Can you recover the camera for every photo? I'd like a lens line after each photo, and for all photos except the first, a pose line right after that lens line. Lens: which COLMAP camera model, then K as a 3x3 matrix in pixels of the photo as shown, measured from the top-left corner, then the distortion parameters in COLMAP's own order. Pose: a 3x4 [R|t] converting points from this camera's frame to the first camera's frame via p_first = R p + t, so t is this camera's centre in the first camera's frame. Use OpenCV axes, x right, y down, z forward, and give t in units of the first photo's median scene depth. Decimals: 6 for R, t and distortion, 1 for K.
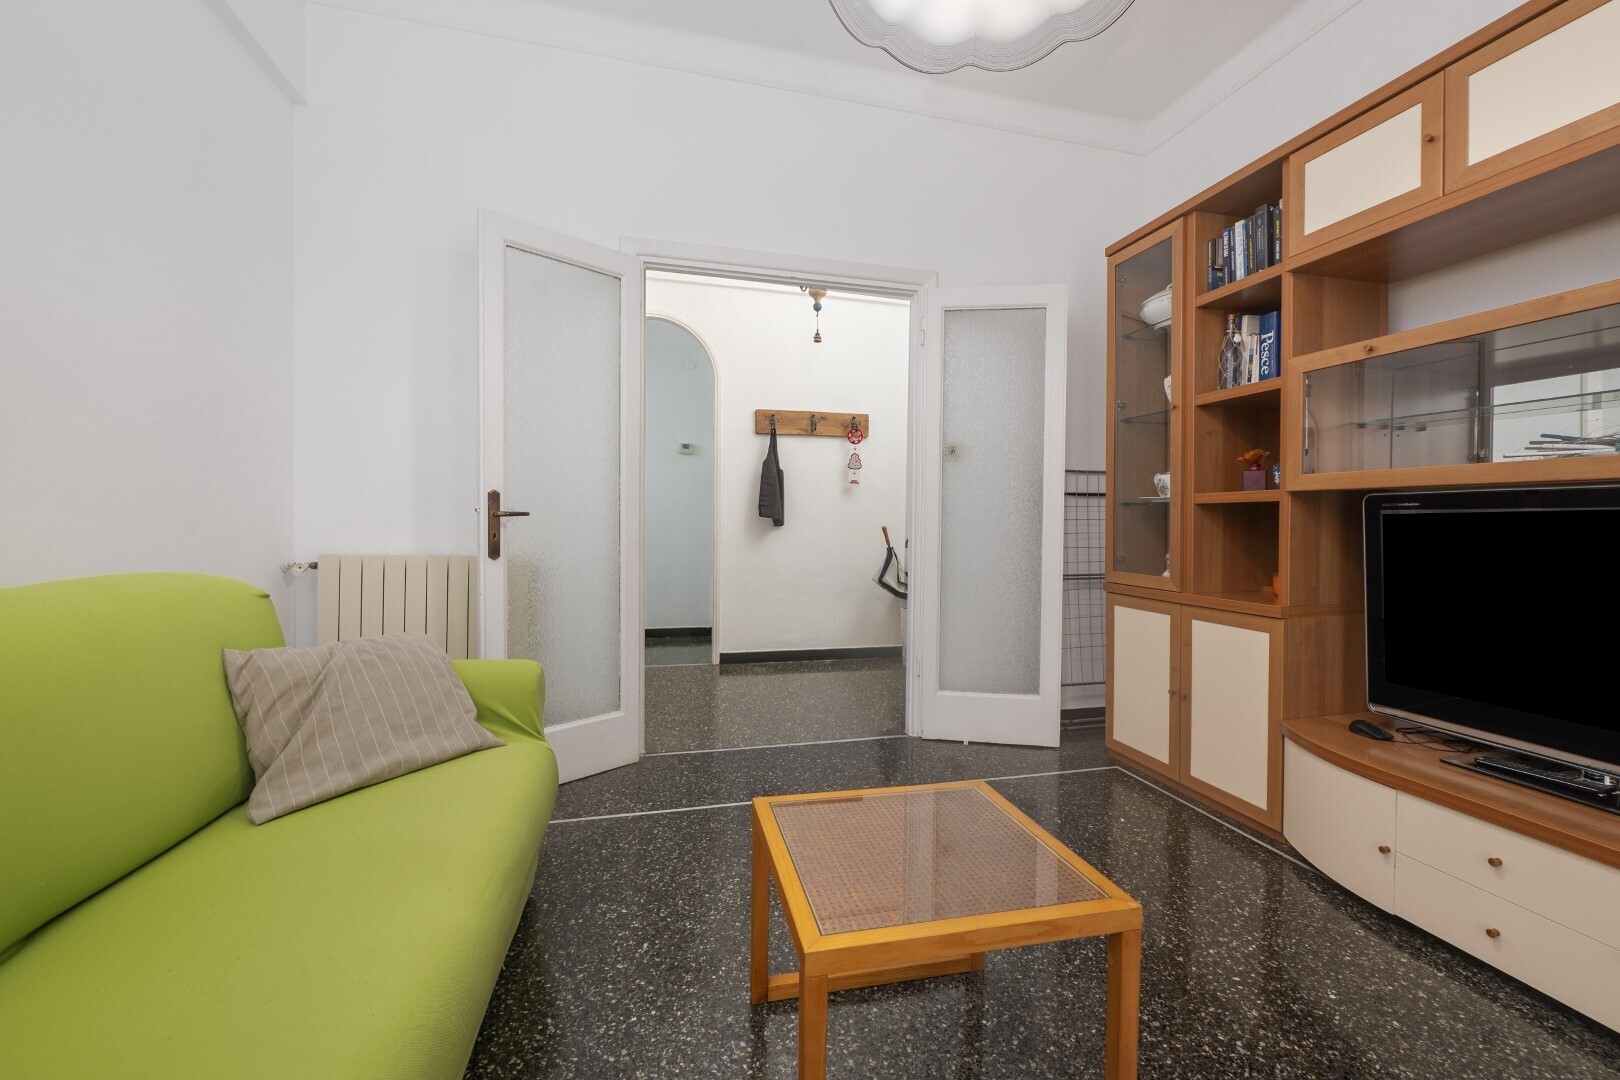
lens RADIAL K [[674.3, 0, 822.4], [0, 674.3, 533.1], [0, 0, 1]] dist [-0.002332, -0.000446]
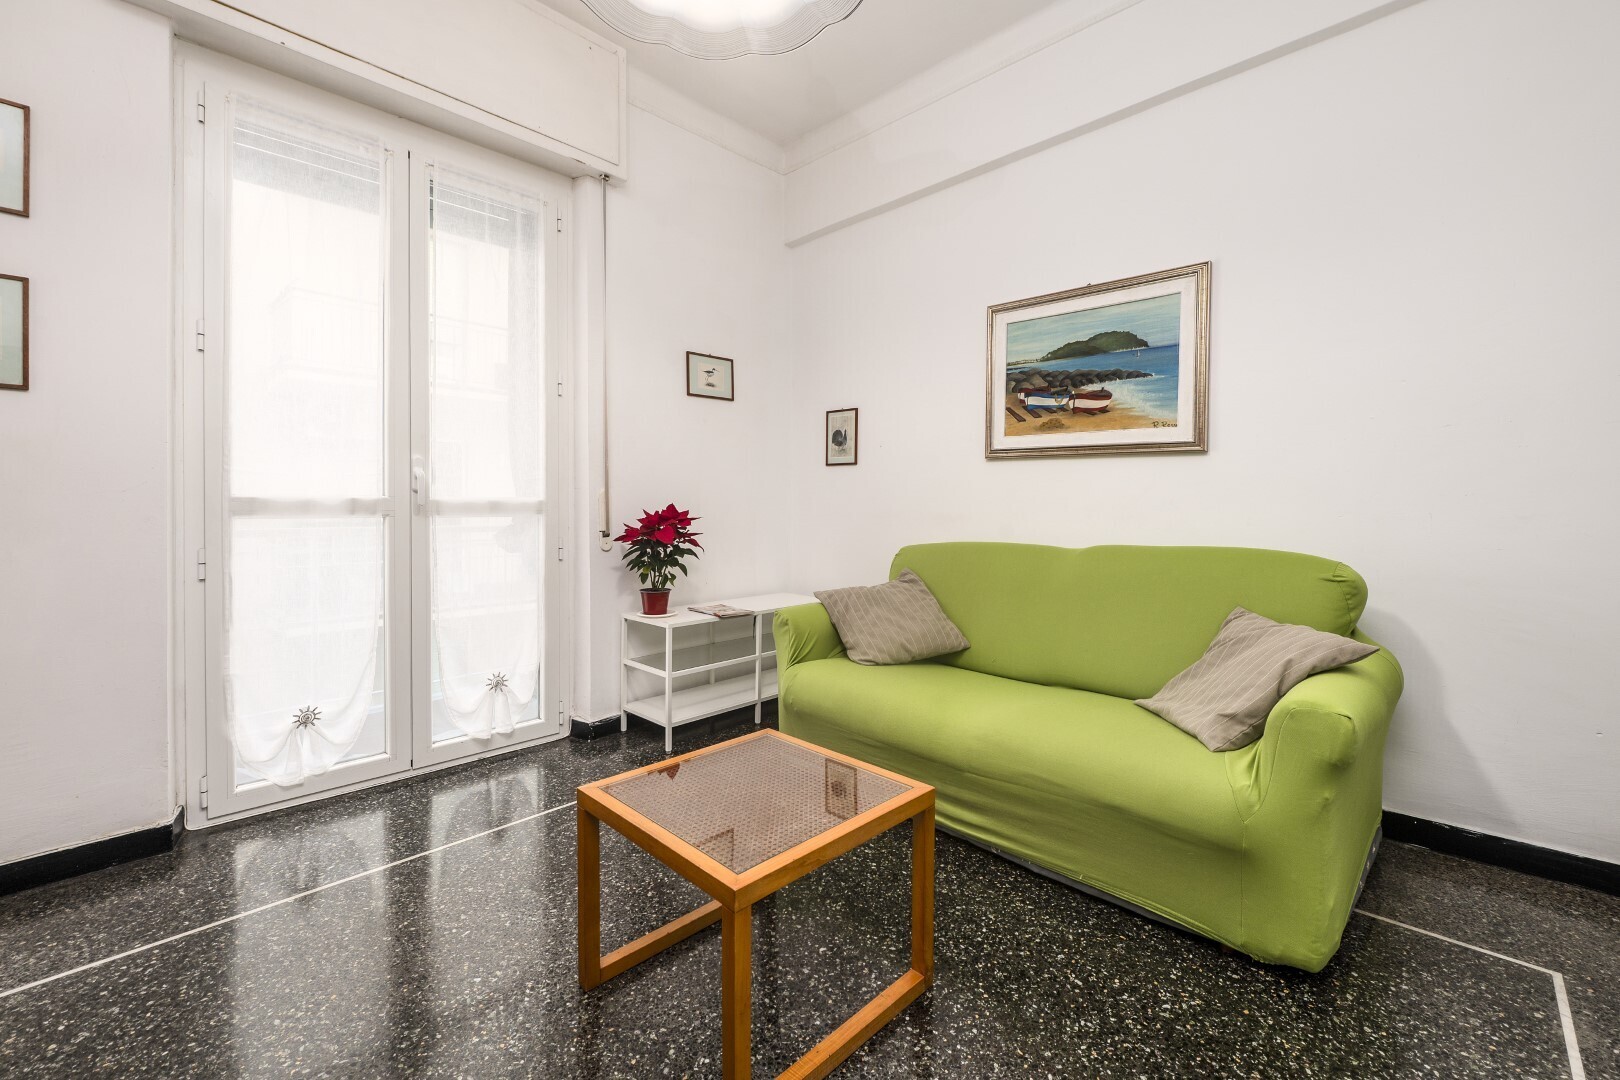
lens RADIAL K [[682.7, 0, 834.9], [0, 682.7, 510.9], [0, 0, 1]] dist [-0.002890, -0.000244]
pose [[-0.839931, -0.008047, -0.542634, 0.329555], [-0.017289, 0.999779, 0.011935, -0.015356], [0.542418, 0.019407, -0.839884, 1.016896]]
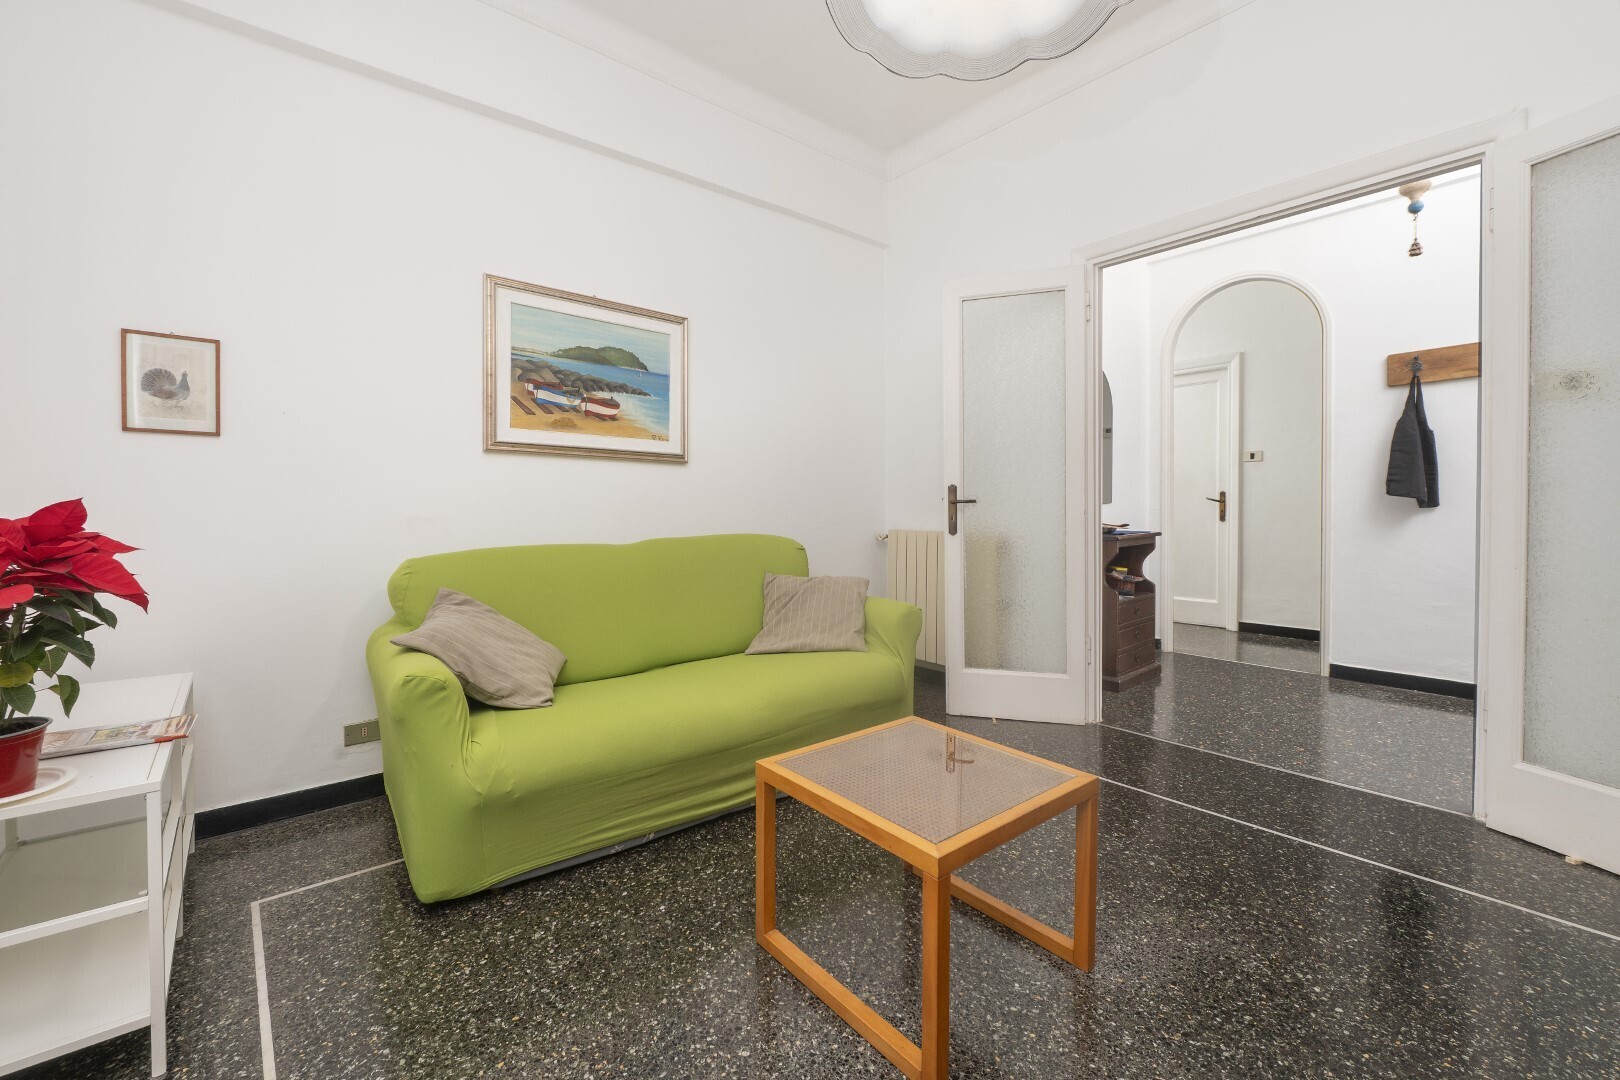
lens RADIAL K [[654.0, 0, 795.0], [0, 654.0, 519.1], [0, 0, 1]] dist [-0.004265, -0.000492]
pose [[0.423000, 0.003228, -0.906124, 0.552205], [-0.001851, 0.999995, 0.002699, 0.003265], [0.906128, 0.000535, 0.423003, 0.145547]]
